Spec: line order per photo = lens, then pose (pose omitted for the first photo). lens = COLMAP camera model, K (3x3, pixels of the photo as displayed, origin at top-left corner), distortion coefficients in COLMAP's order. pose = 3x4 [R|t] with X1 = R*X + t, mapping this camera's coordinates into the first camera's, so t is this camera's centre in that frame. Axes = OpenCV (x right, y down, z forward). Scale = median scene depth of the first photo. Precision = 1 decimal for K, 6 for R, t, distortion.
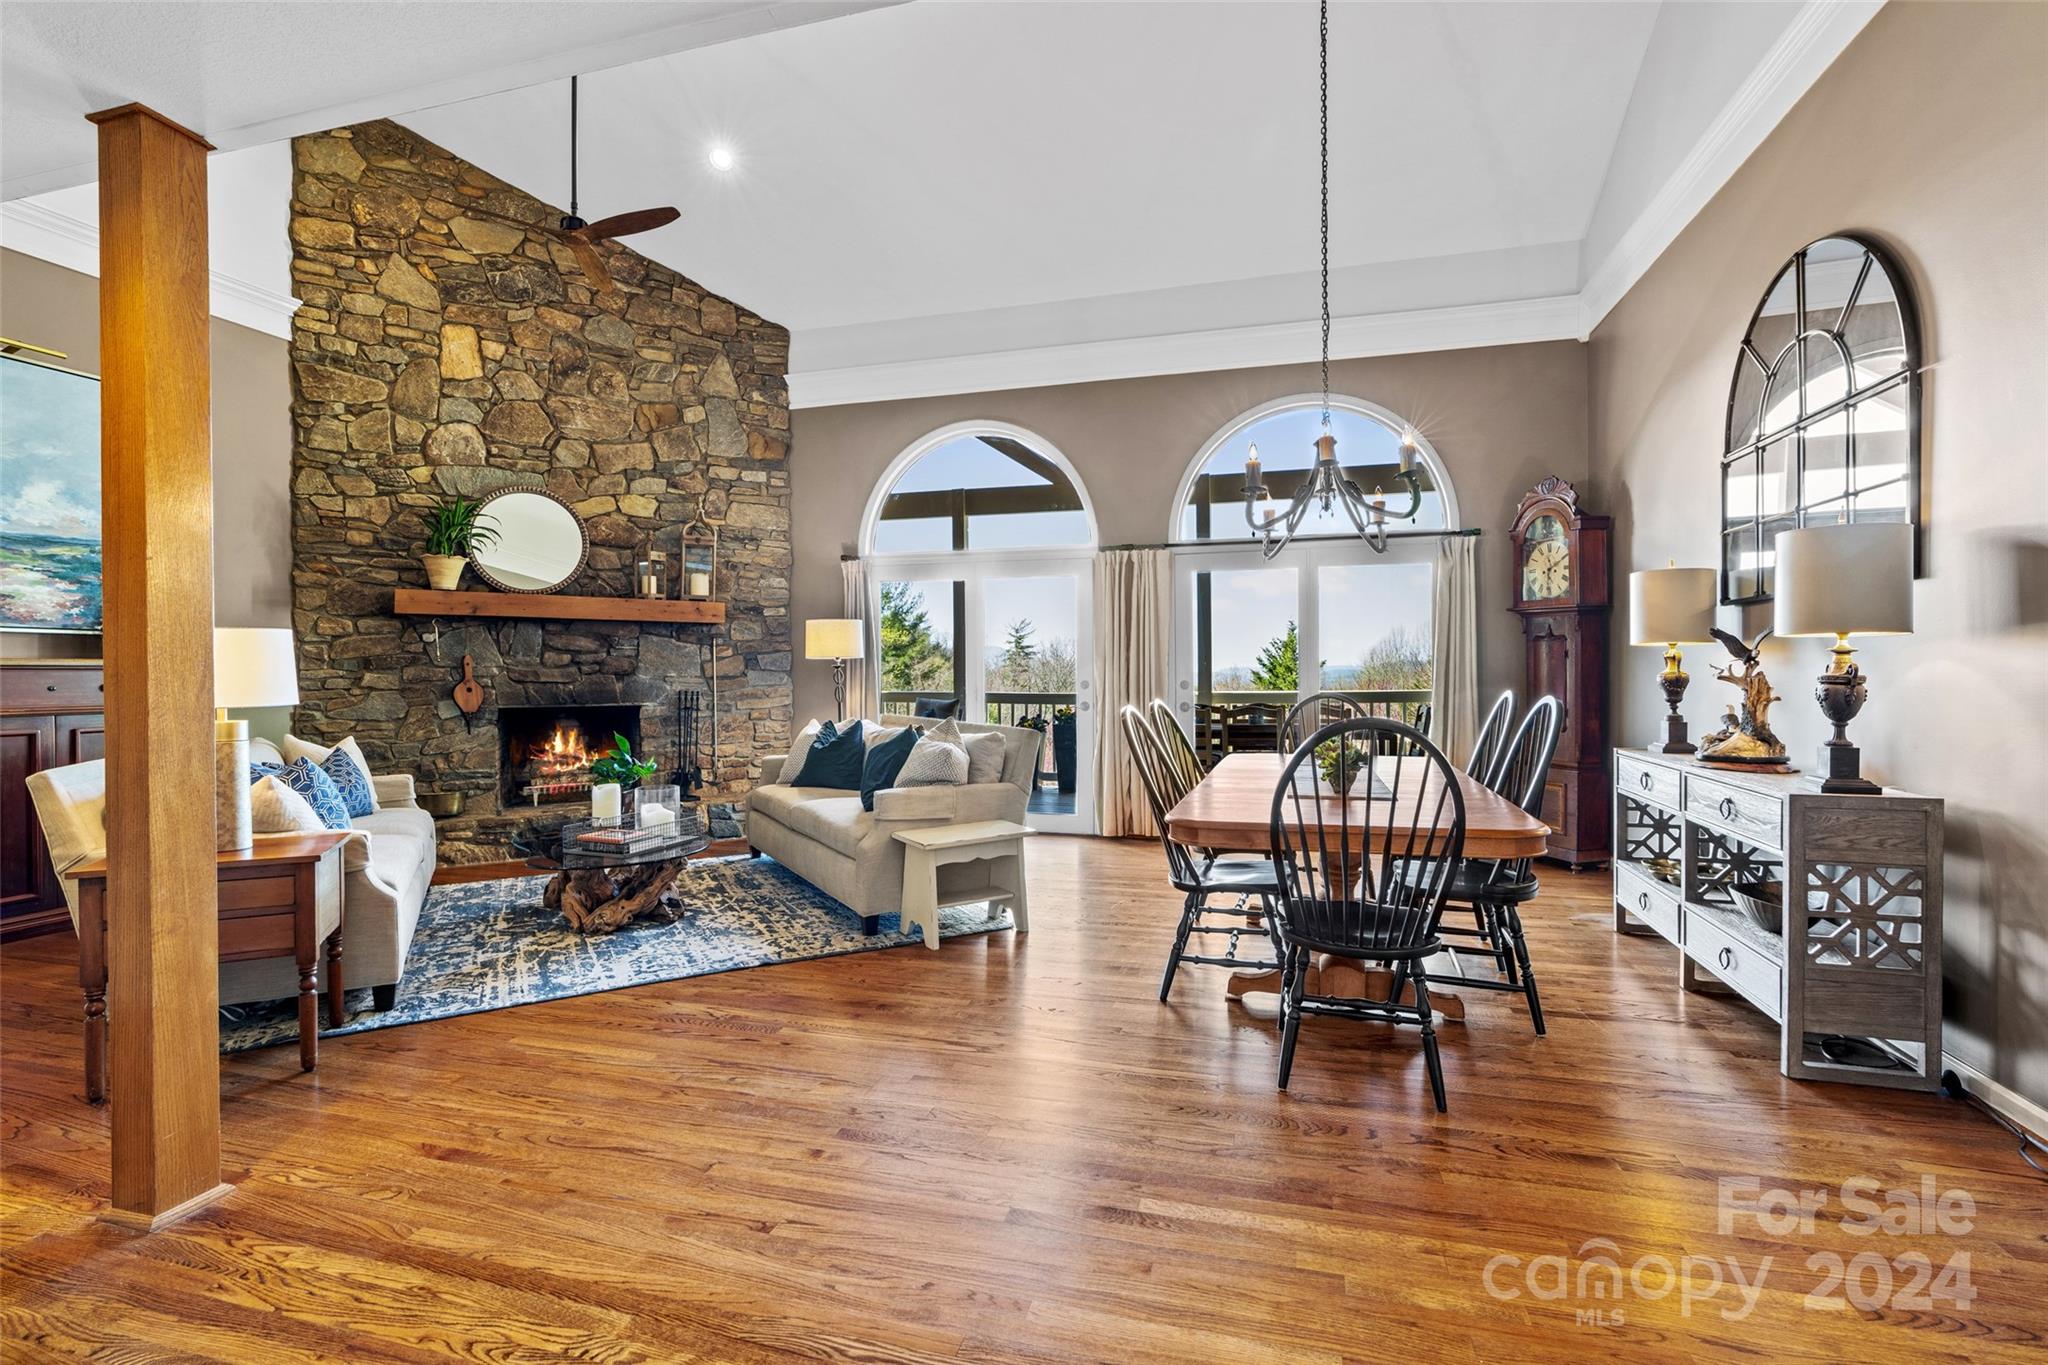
lens RADIAL K [[931.0, 0, 1026.6], [0, 931.0, 680.1], [0, 0, 1]] dist [-0.012701, 0.004087]
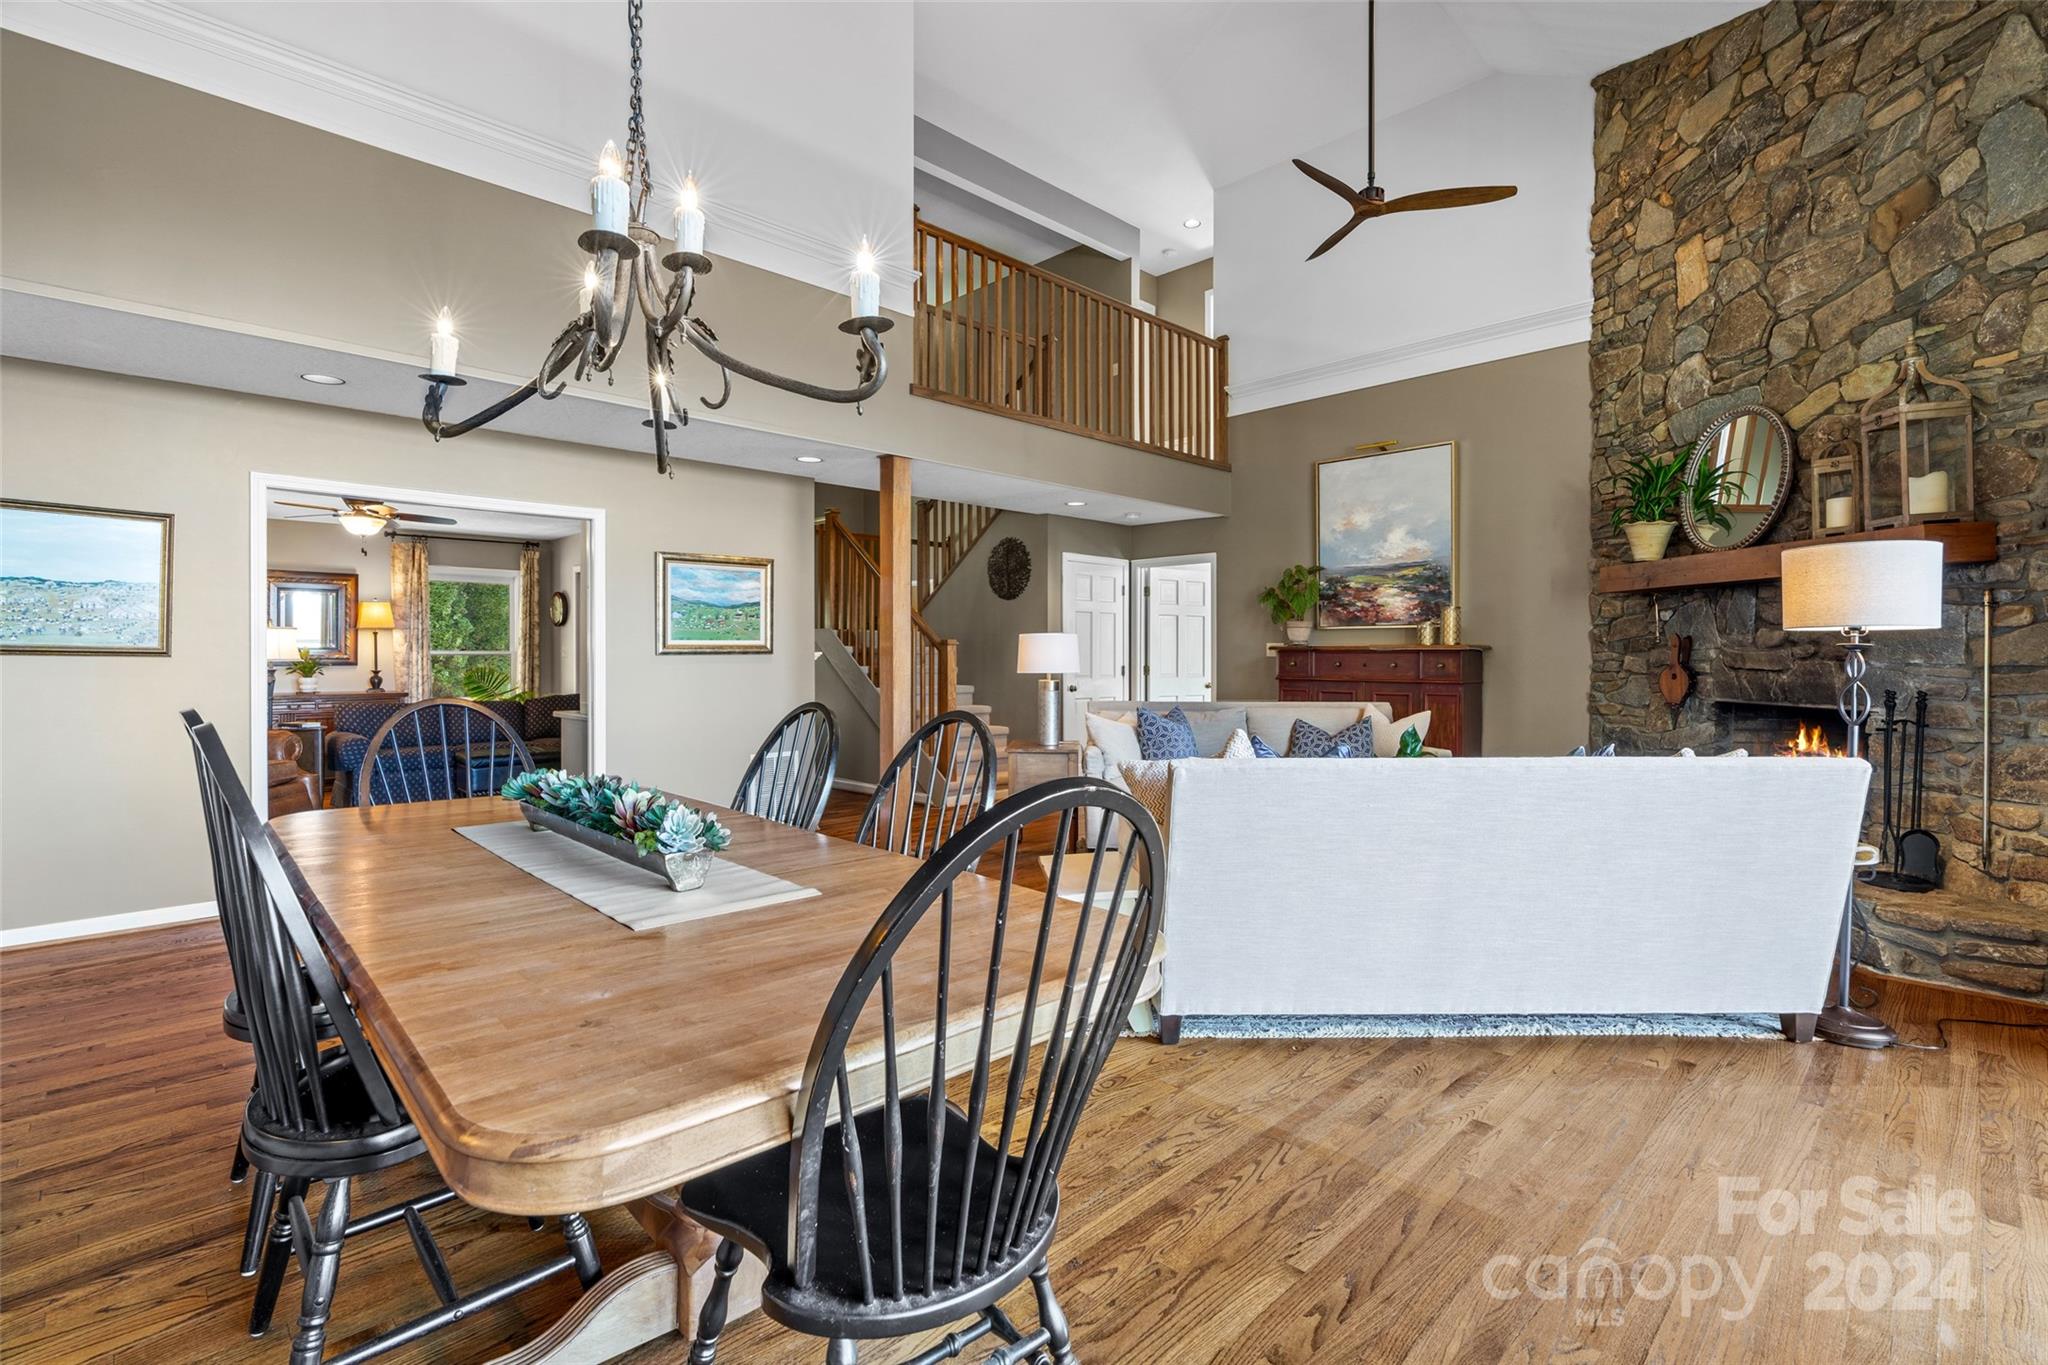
lens RADIAL K [[931.0, 0, 1017.0], [0, 931.0, 665.6], [0, 0, 1]] dist [-0.012701, 0.004087]
pose [[-0.502491, 0.014678, -0.864458, 0.452567], [-0.007142, 0.999751, 0.021127, -0.013470], [0.864553, 0.016790, -0.502261, 0.974951]]
